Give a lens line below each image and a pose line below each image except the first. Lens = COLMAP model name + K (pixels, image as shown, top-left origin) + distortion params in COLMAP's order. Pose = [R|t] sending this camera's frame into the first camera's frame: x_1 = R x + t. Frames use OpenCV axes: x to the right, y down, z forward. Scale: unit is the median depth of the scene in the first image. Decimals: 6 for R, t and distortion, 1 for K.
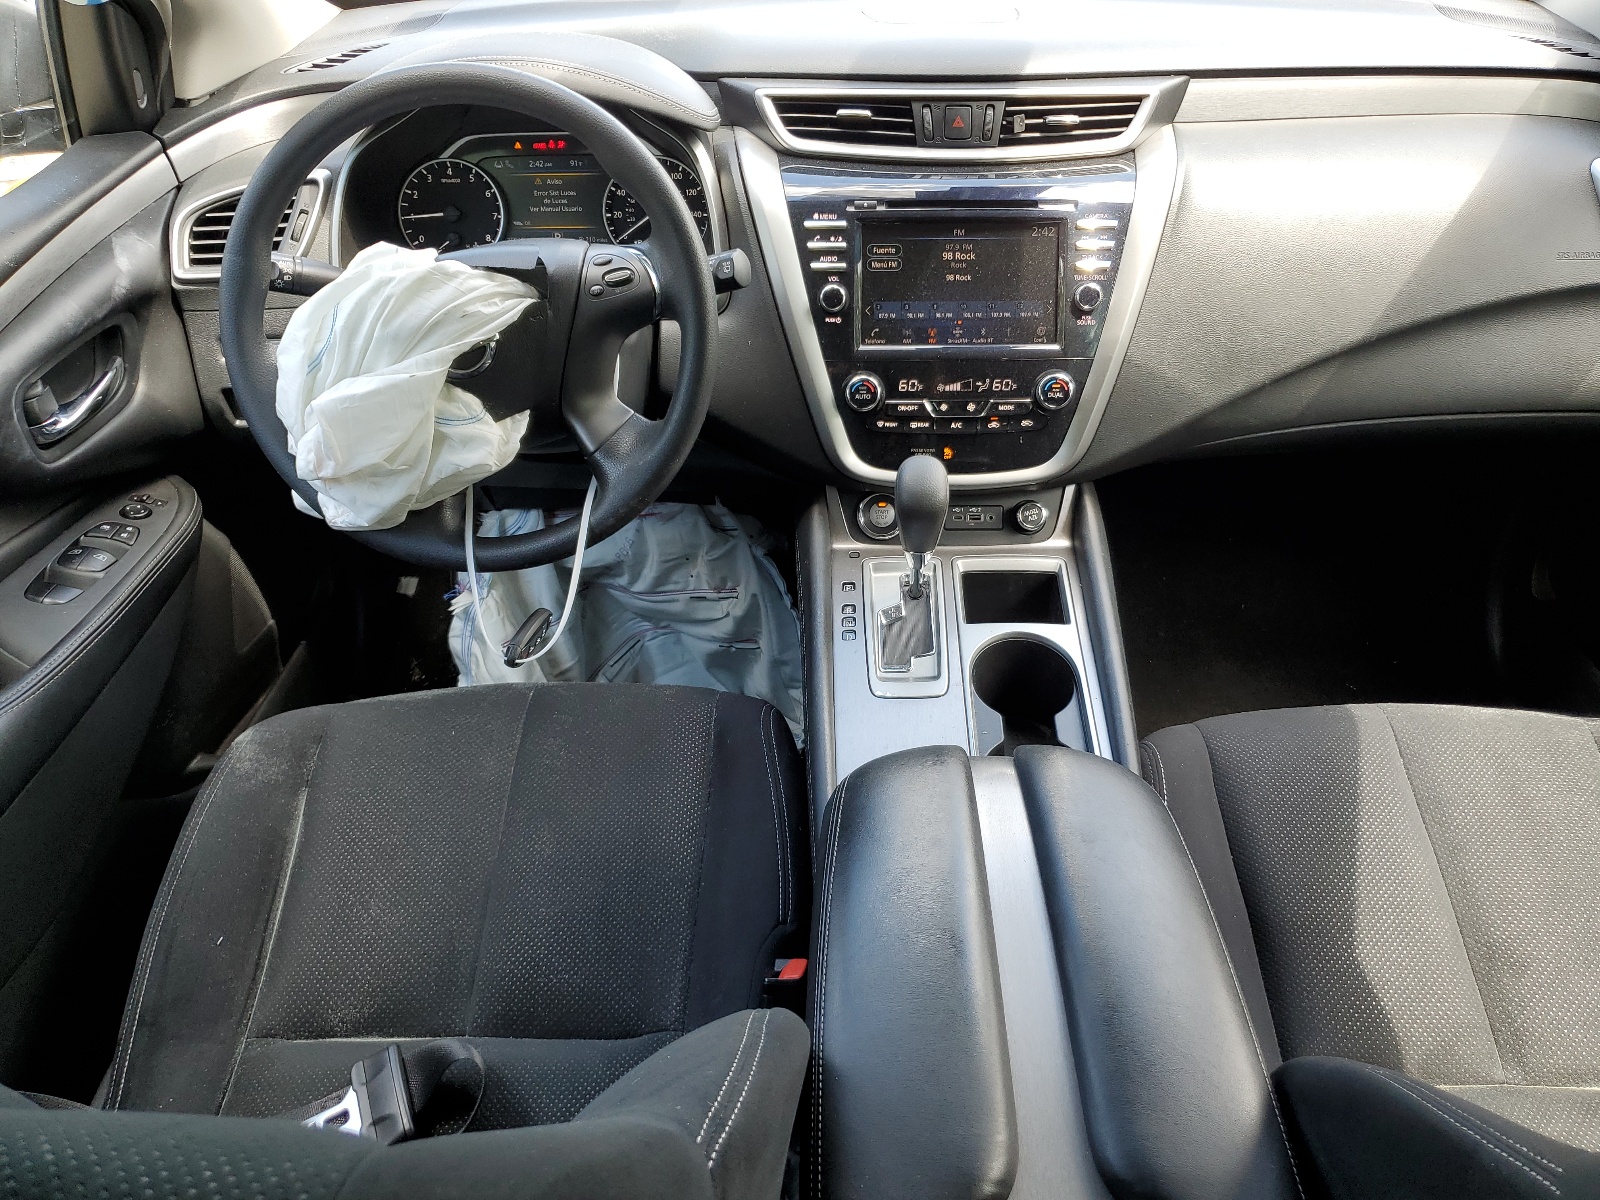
lens RADIAL K [[1231.8, 0, 802.6], [0, 1231.8, 596.0], [0, 0, 1]] dist [-0.006340, -0.000662]
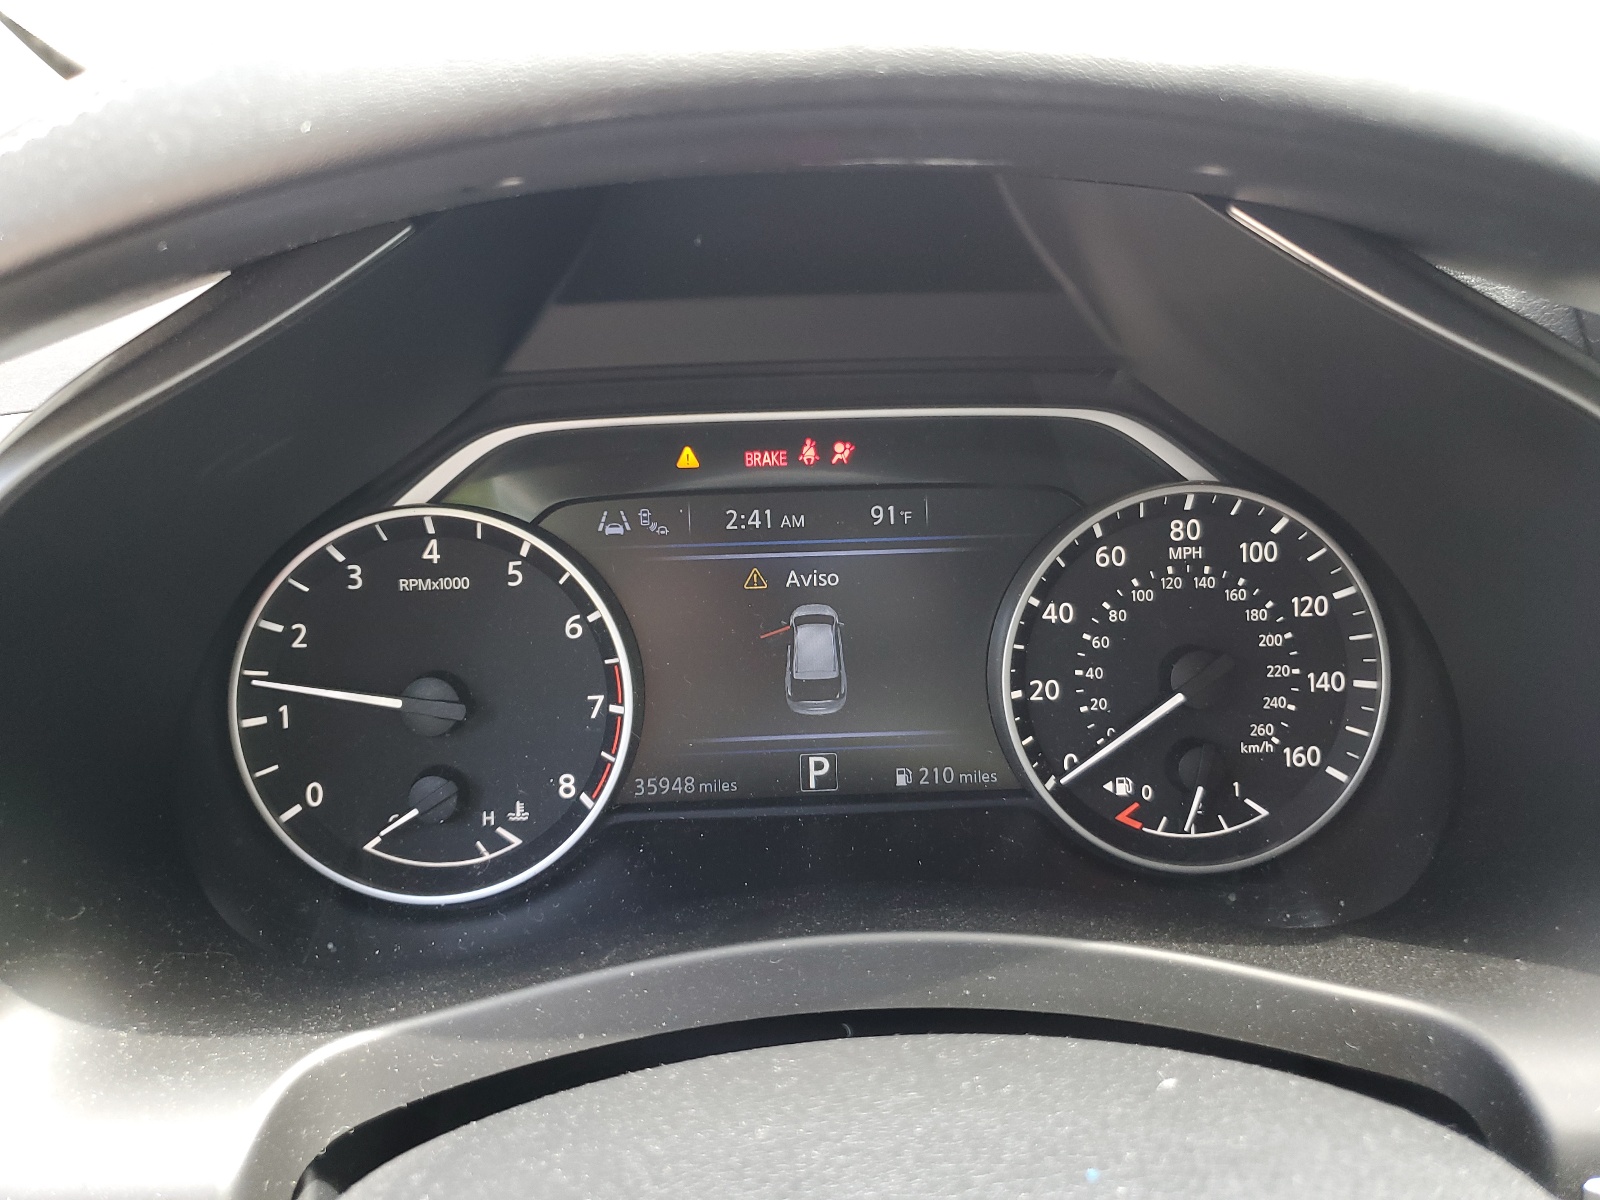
lens RADIAL K [[1231.8, 0, 796.6], [0, 1231.8, 600.2], [0, 0, 1]] dist [-0.006340, -0.000662]
pose [[0.997749, -0.019986, 0.064004, -0.224166], [0.036815, 0.961082, -0.273798, -0.257088], [-0.056041, 0.275538, 0.959655, 0.736675]]
